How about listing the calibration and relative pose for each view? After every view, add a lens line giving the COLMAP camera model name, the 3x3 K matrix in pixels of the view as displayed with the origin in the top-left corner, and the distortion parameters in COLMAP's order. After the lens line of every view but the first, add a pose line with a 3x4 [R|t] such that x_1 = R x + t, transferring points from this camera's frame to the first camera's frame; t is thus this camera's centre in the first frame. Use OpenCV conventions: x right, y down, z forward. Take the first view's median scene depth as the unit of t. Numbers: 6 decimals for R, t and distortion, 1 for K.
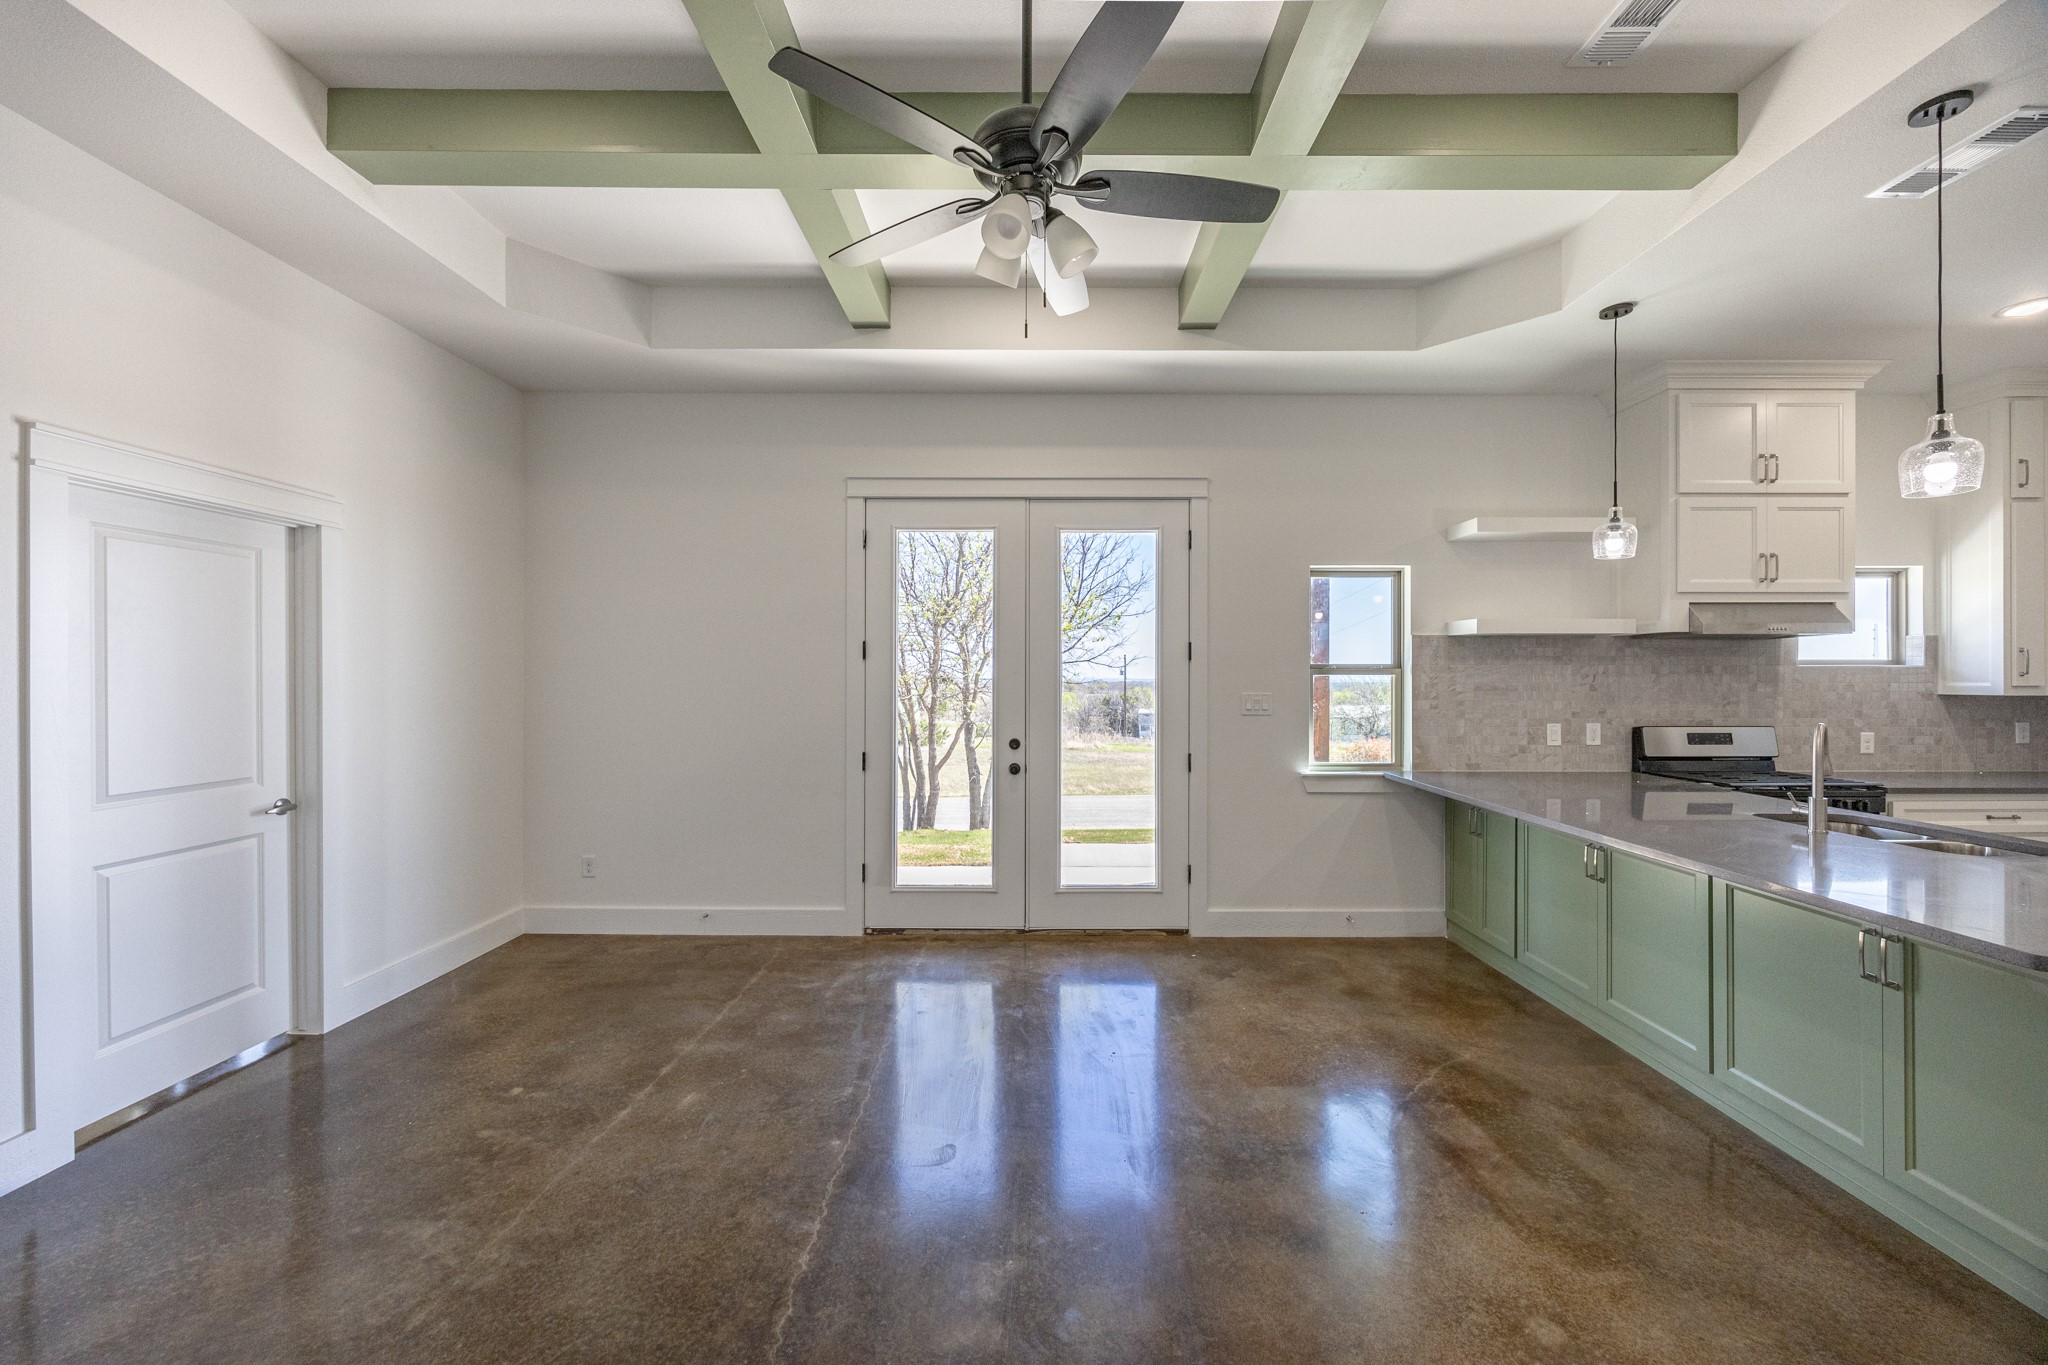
lens RADIAL K [[775.3, 0, 1031.4], [0, 775.3, 676.6], [0, 0, 1]] dist [-0.003982, -0.000250]
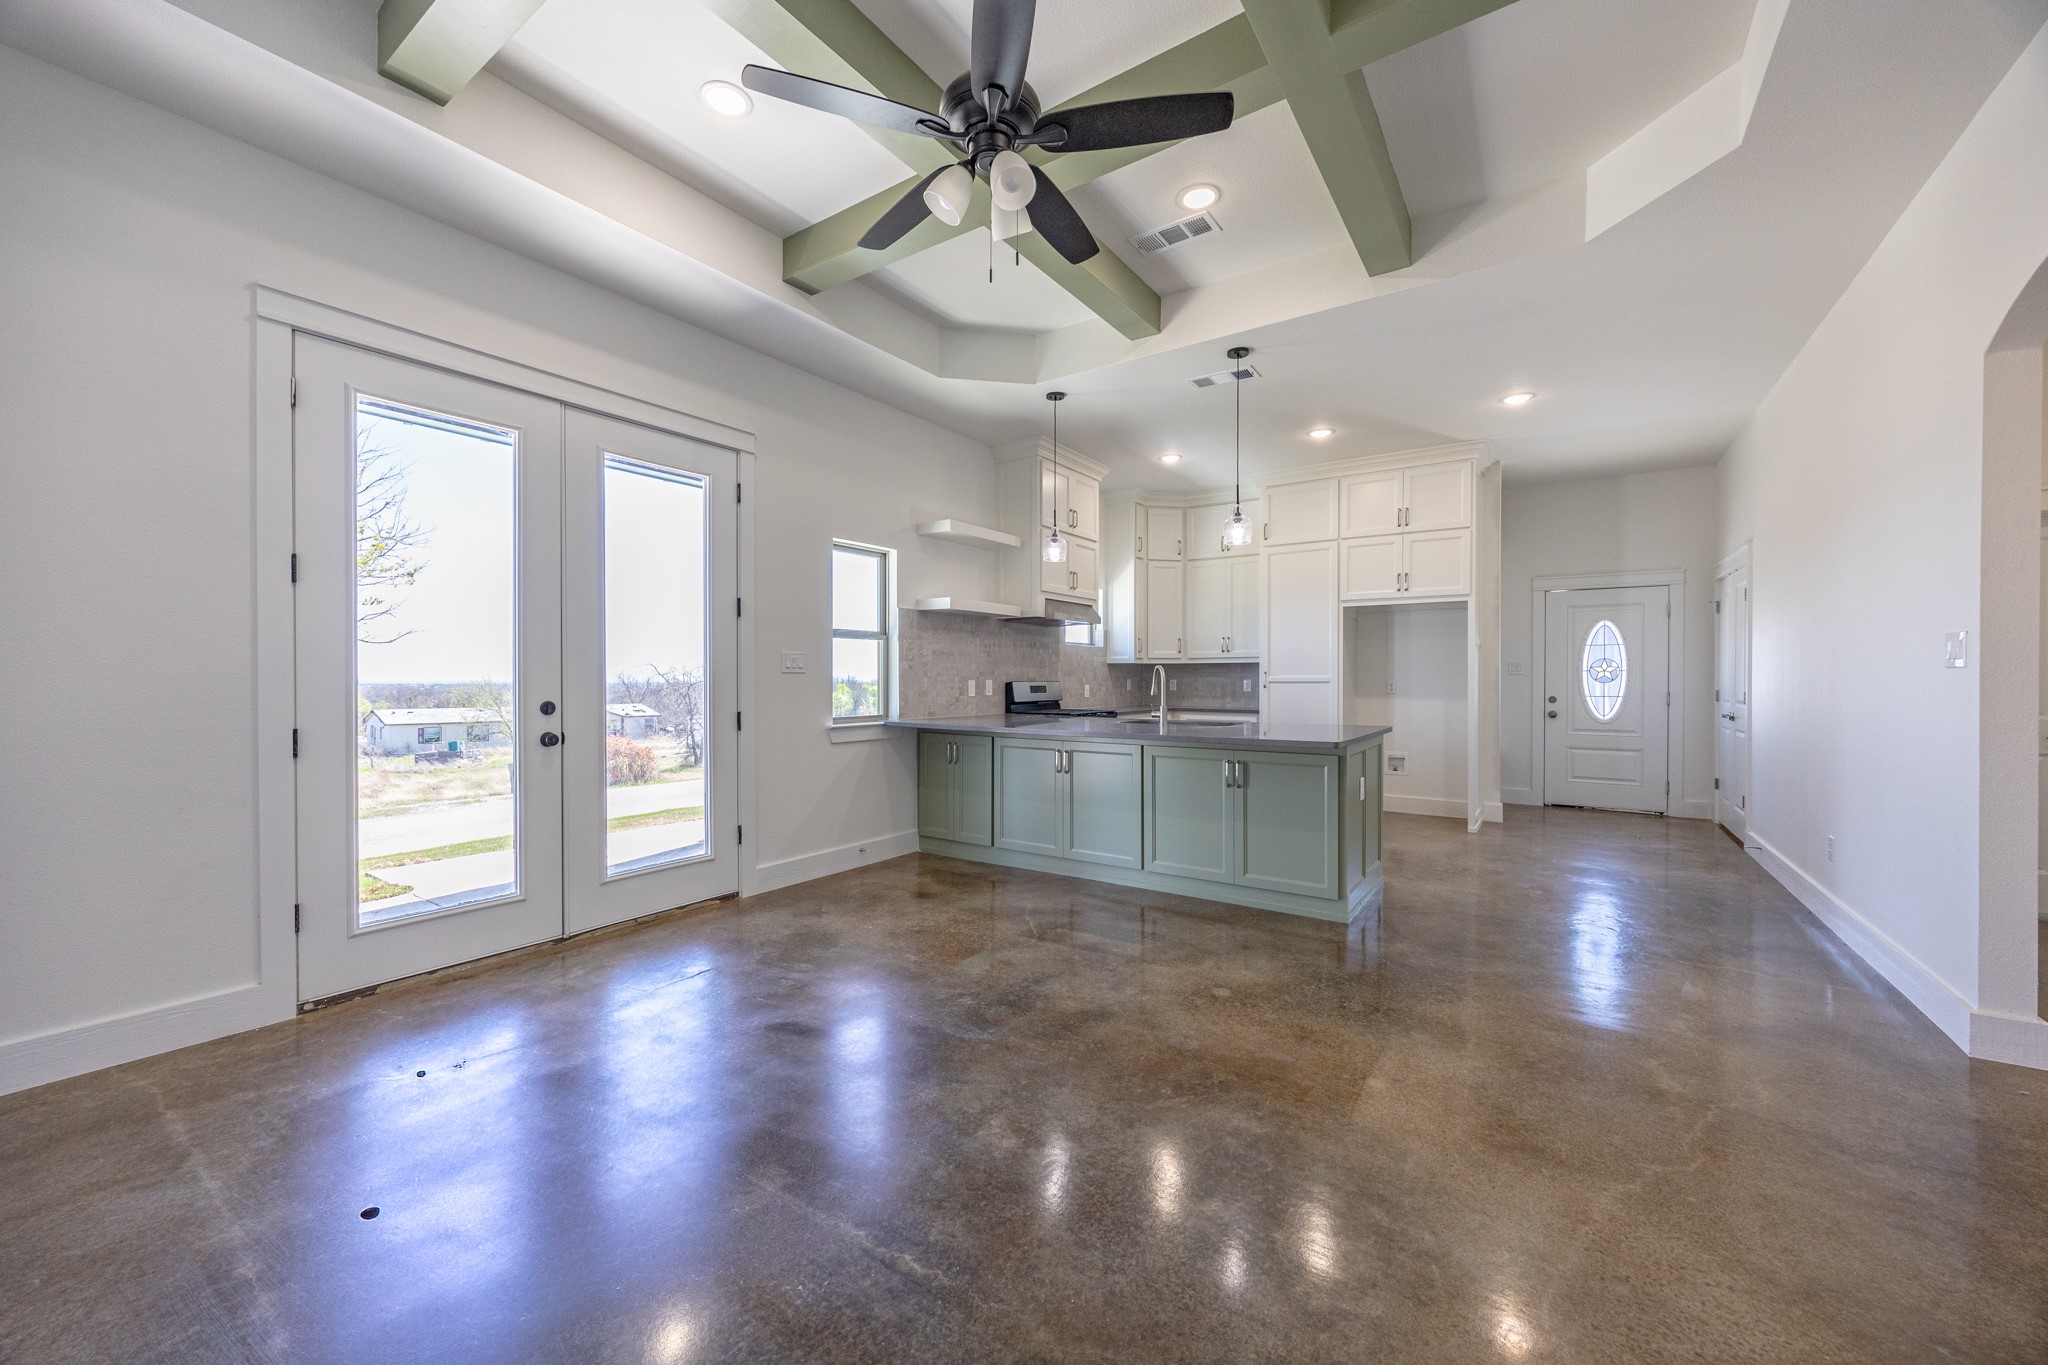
lens RADIAL K [[776.8, 0, 1021.5], [0, 776.8, 682.2], [0, 0, 1]] dist [-0.005327, -0.000142]
pose [[0.567084, -0.005019, 0.823645, -0.408928], [-0.000480, 0.999979, 0.006423, 0.056400], [-0.823660, -0.004038, 0.567069, 0.154529]]
